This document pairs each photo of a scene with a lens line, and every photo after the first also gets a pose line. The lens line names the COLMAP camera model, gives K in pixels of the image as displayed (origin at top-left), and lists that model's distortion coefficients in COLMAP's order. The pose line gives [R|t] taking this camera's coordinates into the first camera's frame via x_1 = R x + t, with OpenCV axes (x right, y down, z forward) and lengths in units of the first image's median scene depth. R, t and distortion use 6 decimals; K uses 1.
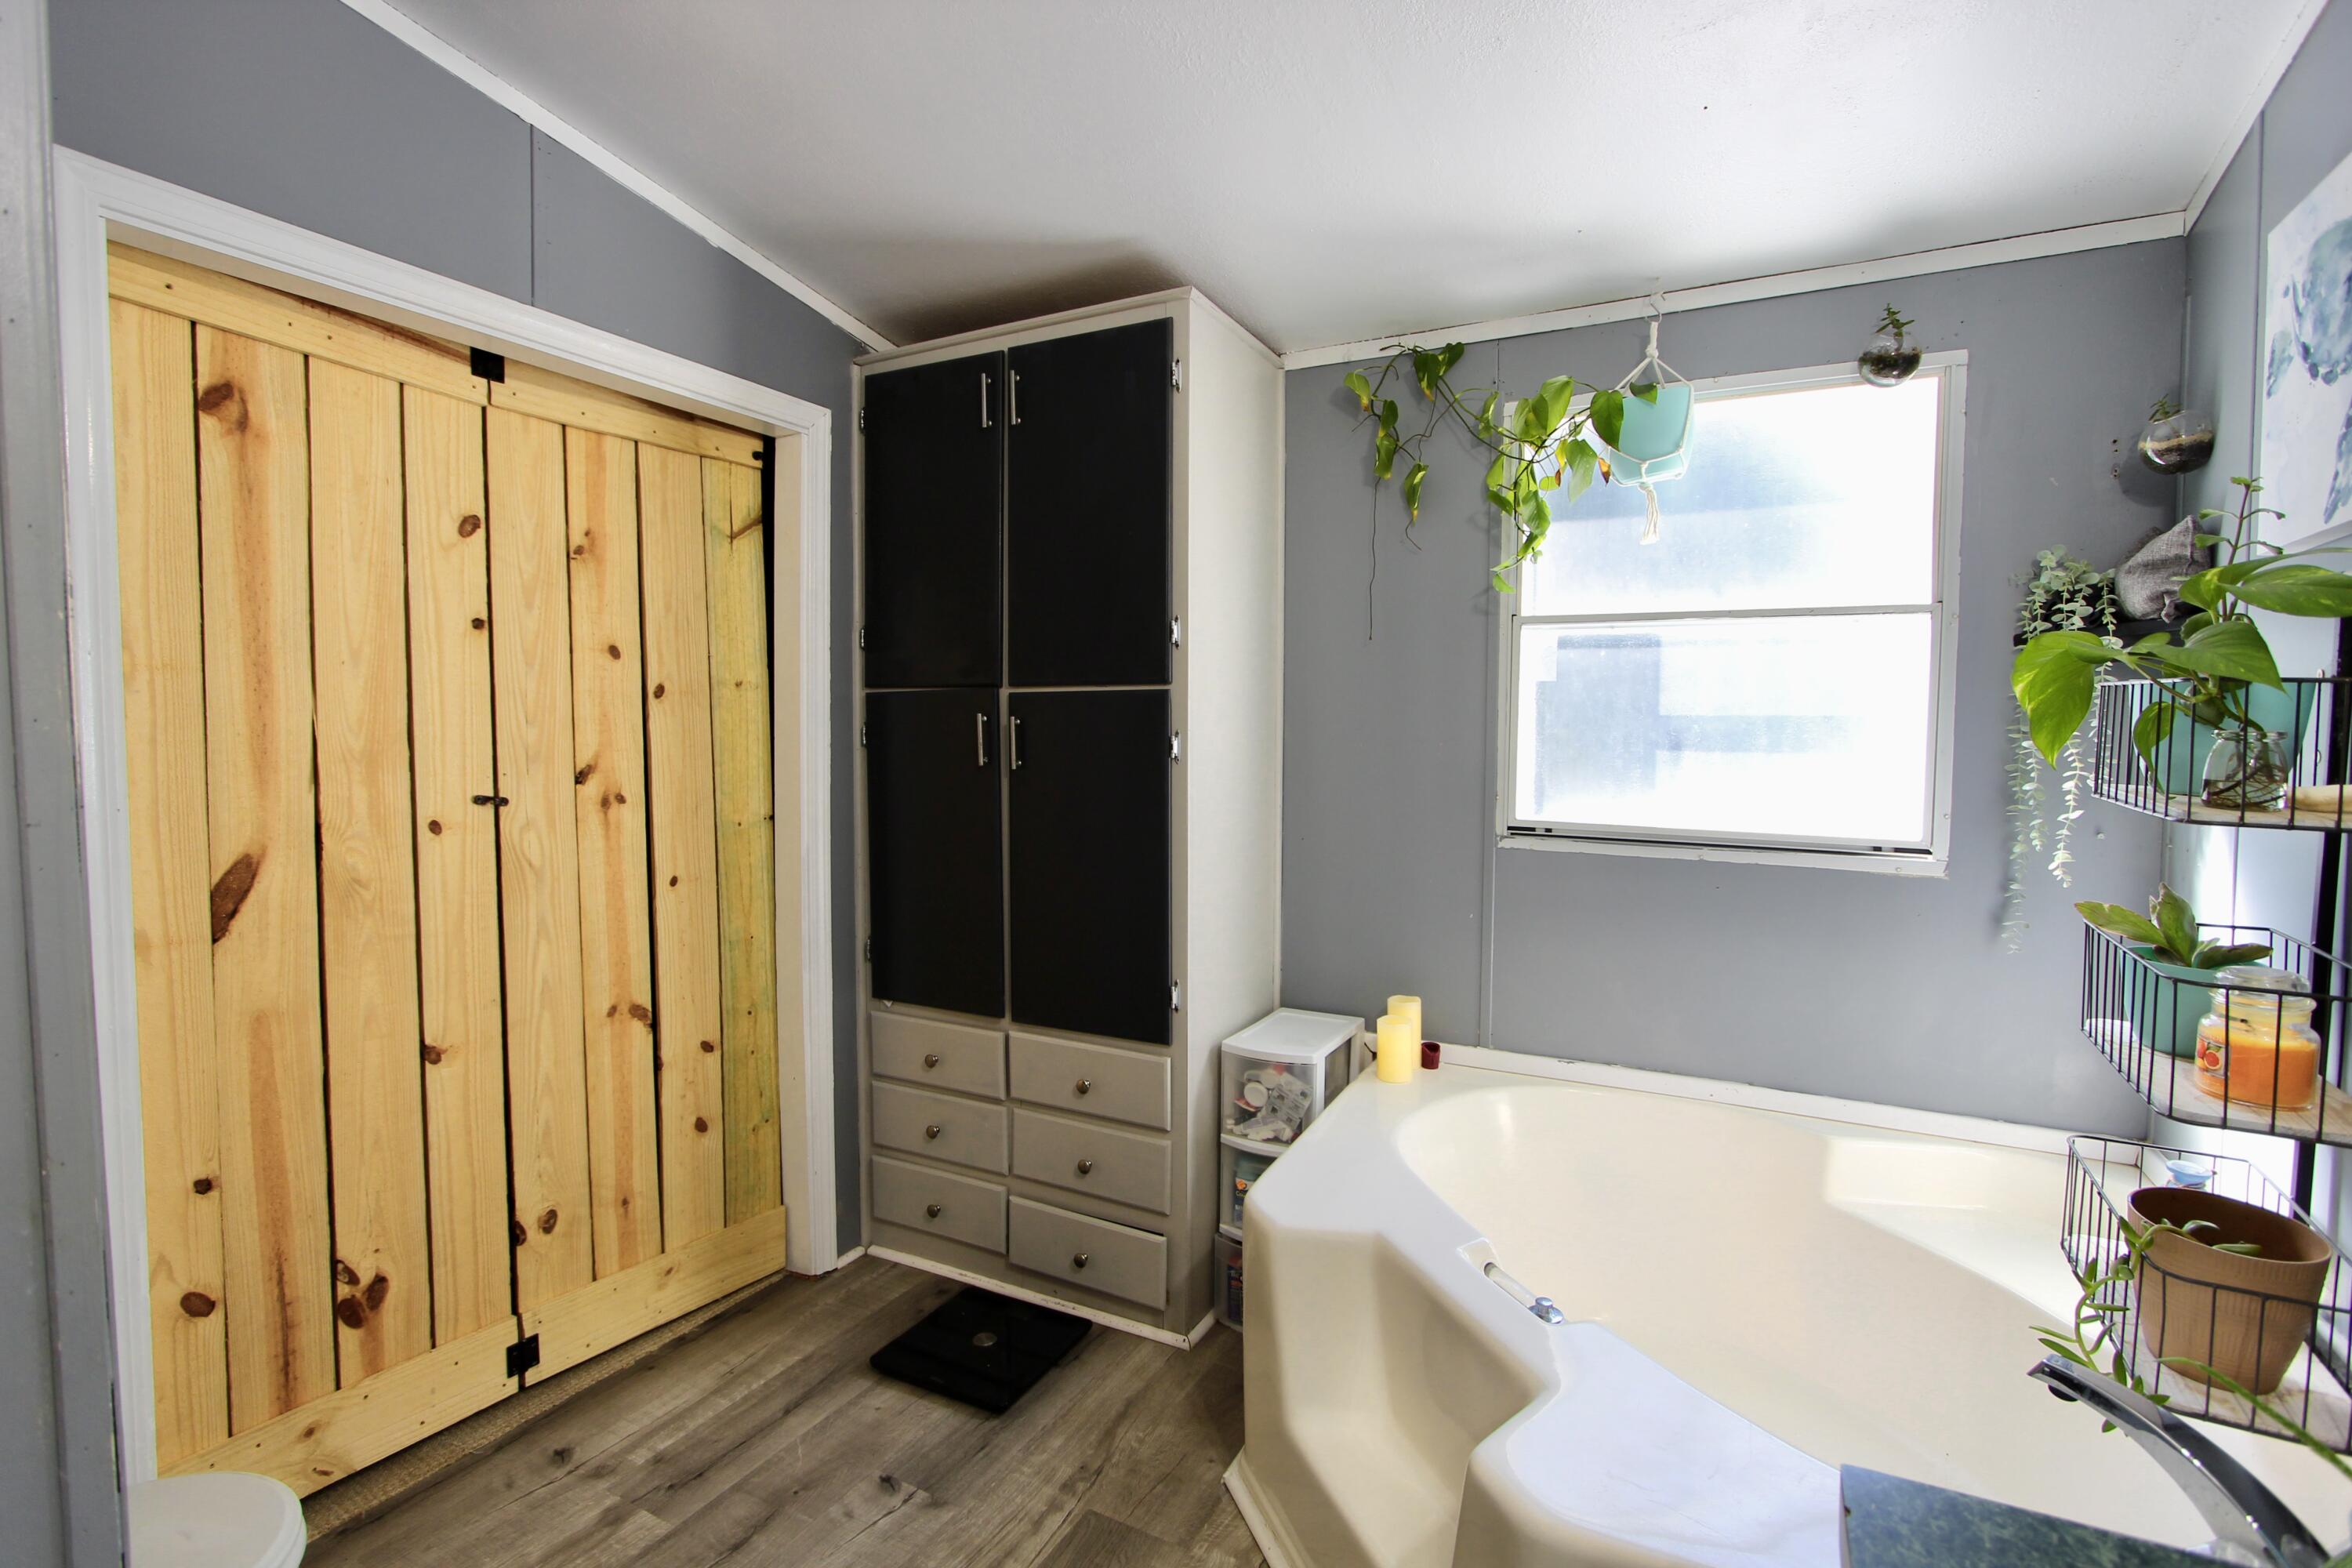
lens RADIAL K [[1087.4, 0, 1176.8], [0, 1087.4, 776.2], [0, 0, 1]] dist [-0.018738, 0.003455]
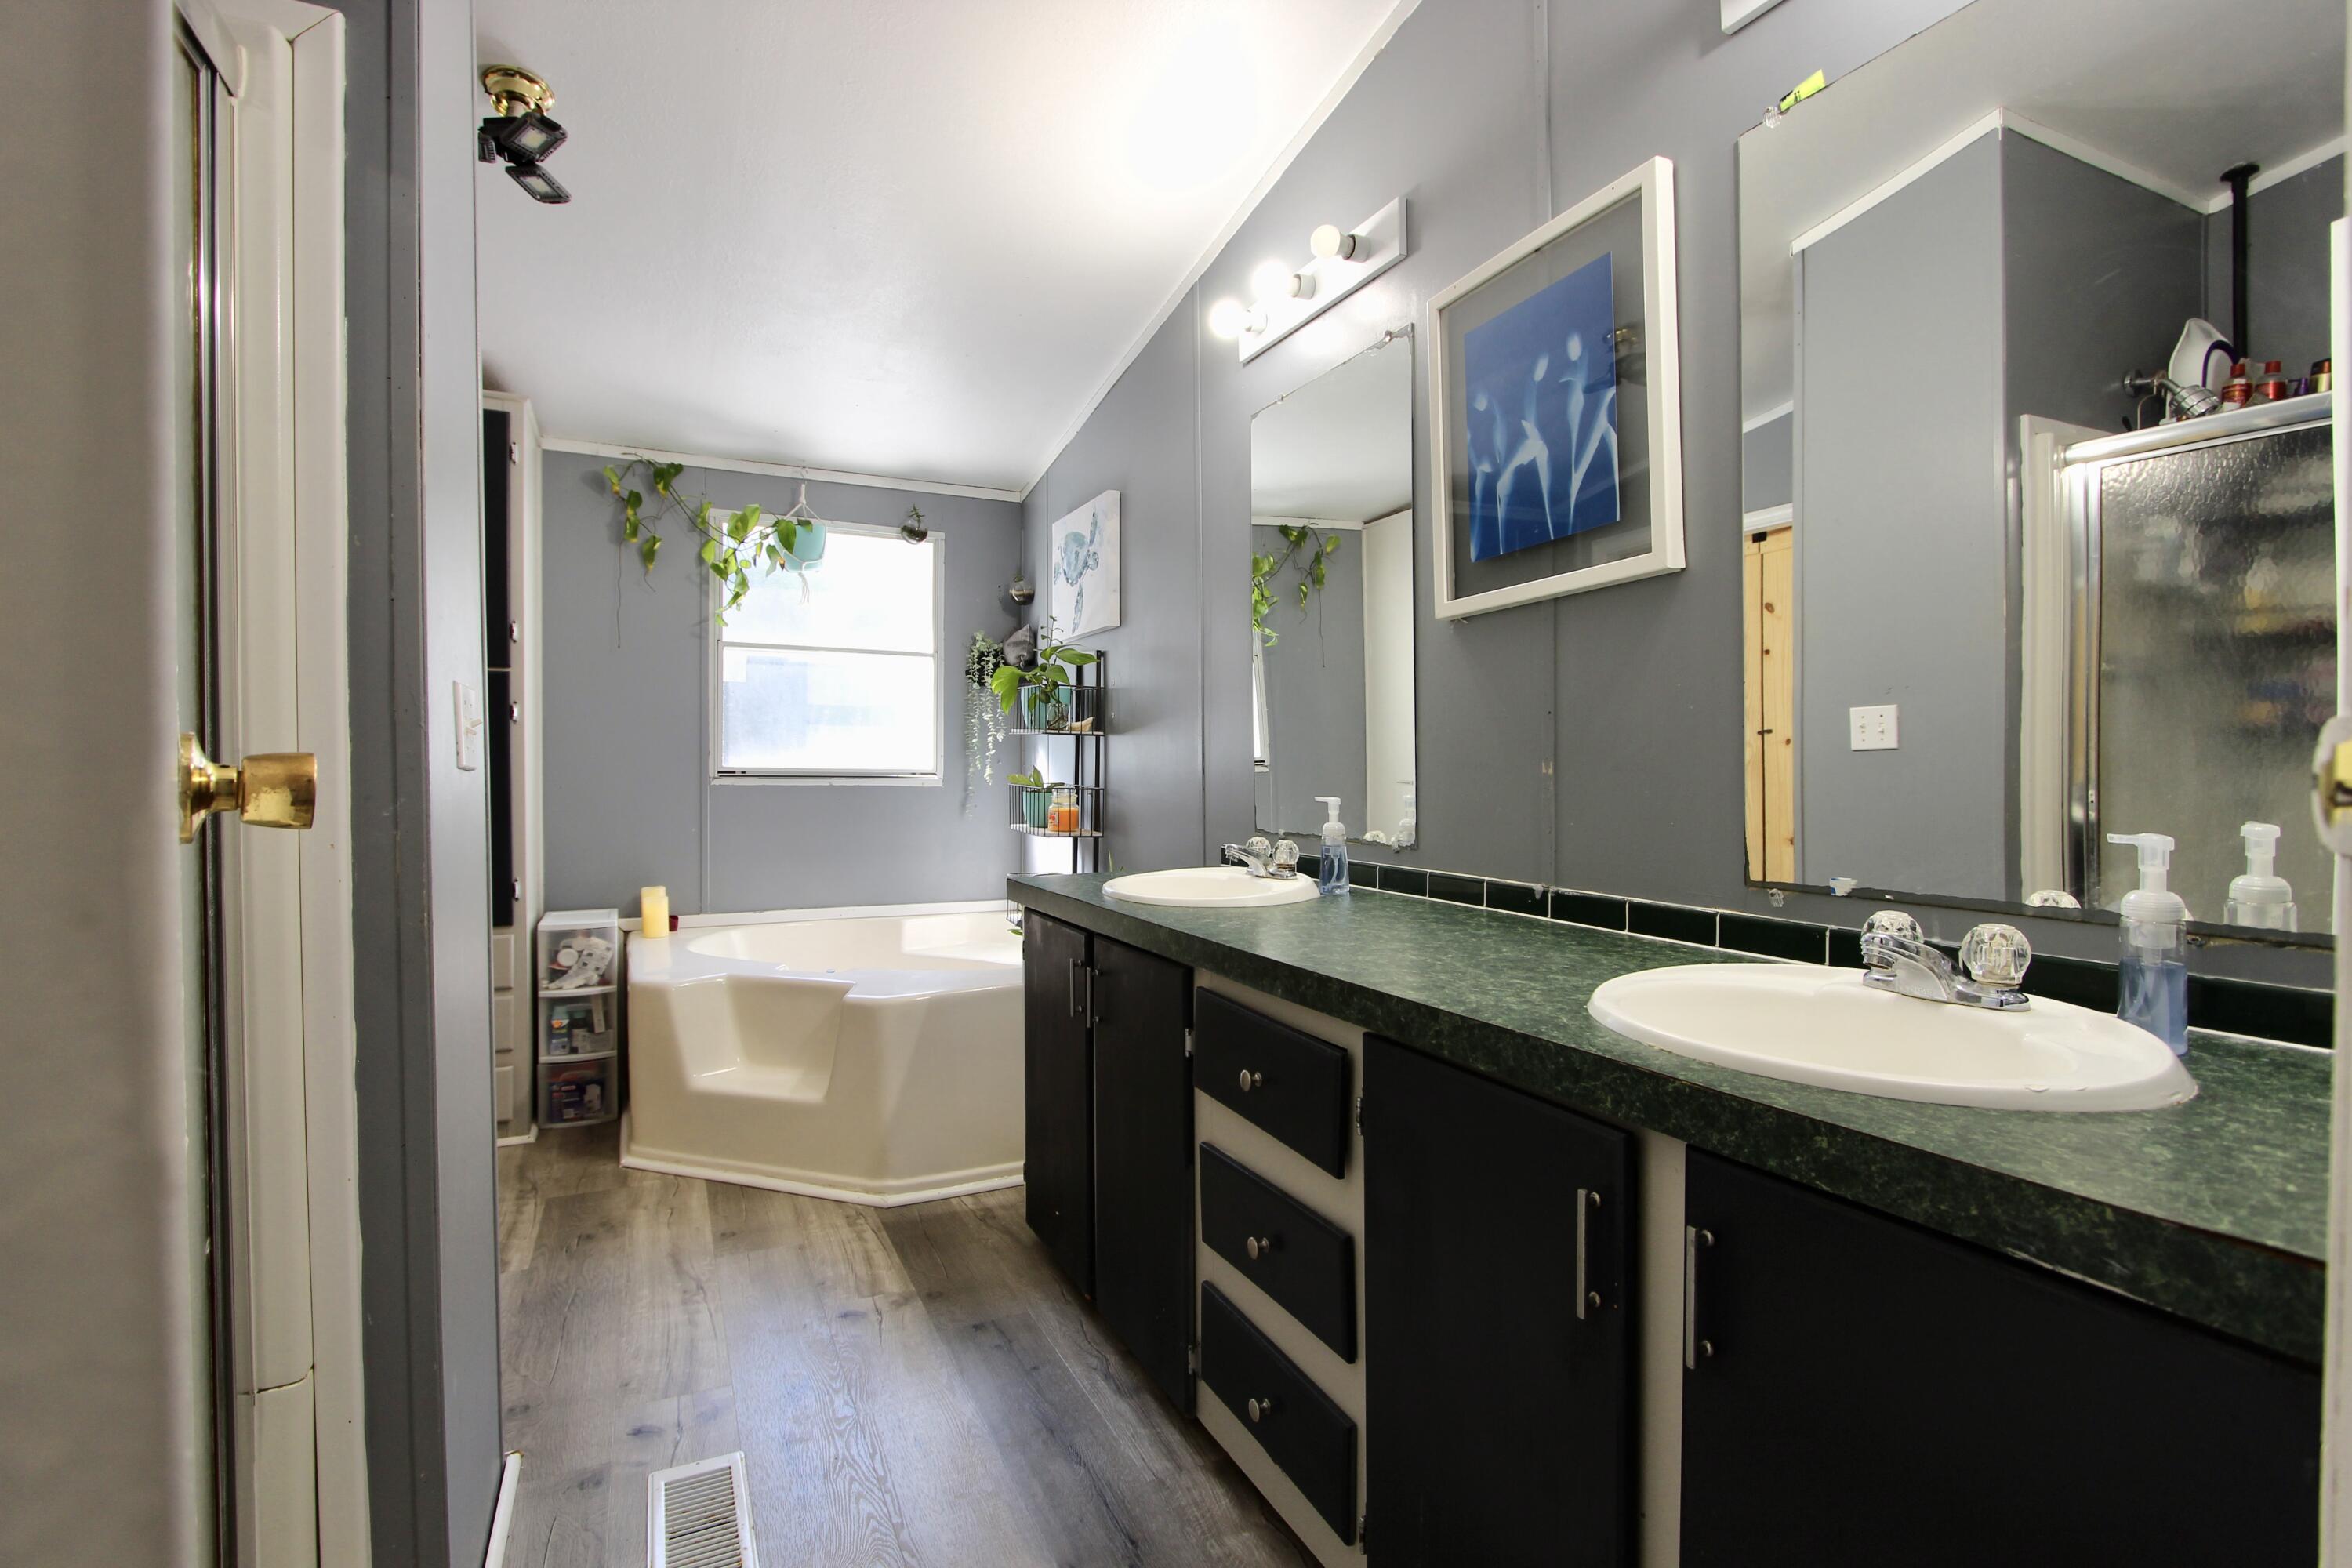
lens RADIAL K [[1087.4, 0, 1176.8], [0, 1087.4, 776.2], [0, 0, 1]] dist [-0.018738, 0.003455]
pose [[0.585611, -0.011814, 0.810506, -0.689754], [0.039111, 0.999141, -0.013695, 0.118470], [-0.809648, 0.039720, 0.585570, -0.562814]]
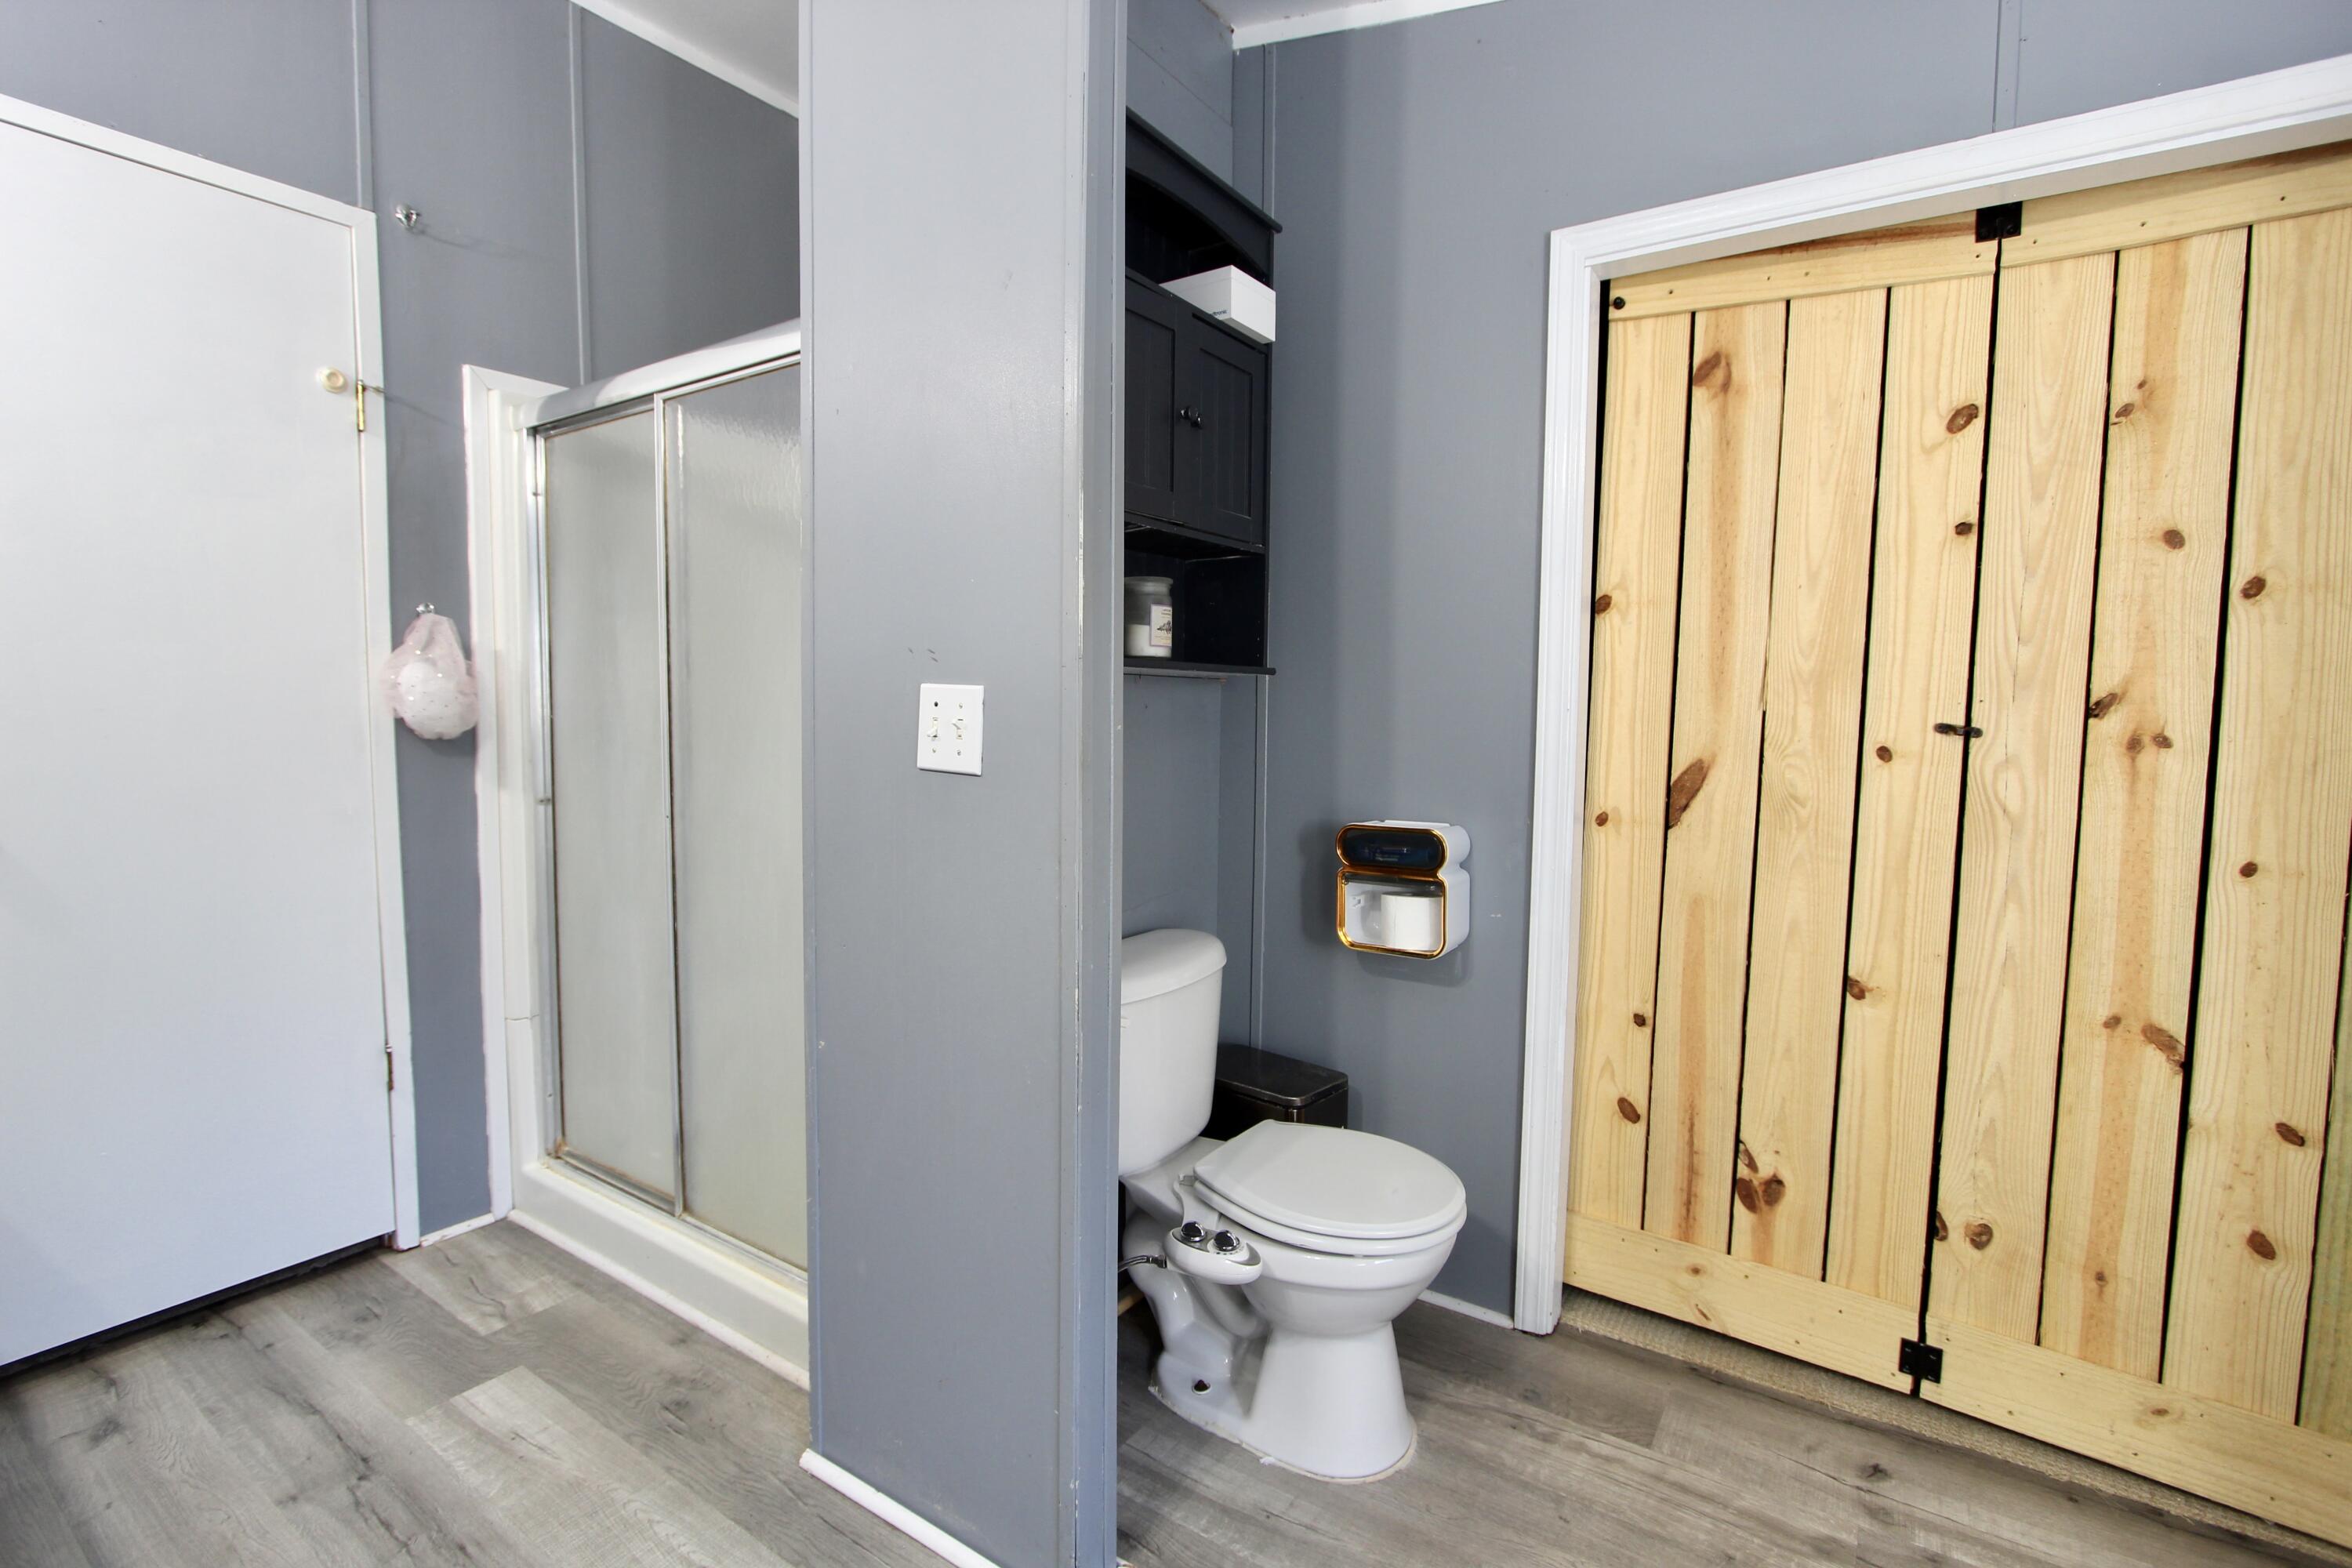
lens RADIAL K [[1087.4, 0, 1176.8], [0, 1087.4, 776.2], [0, 0, 1]] dist [-0.018738, 0.003455]
pose [[-0.106742, 0.067038, -0.992024, 0.303329], [-0.052229, 0.995969, 0.072925, 0.028953], [0.992914, 0.059596, -0.102810, 0.461441]]
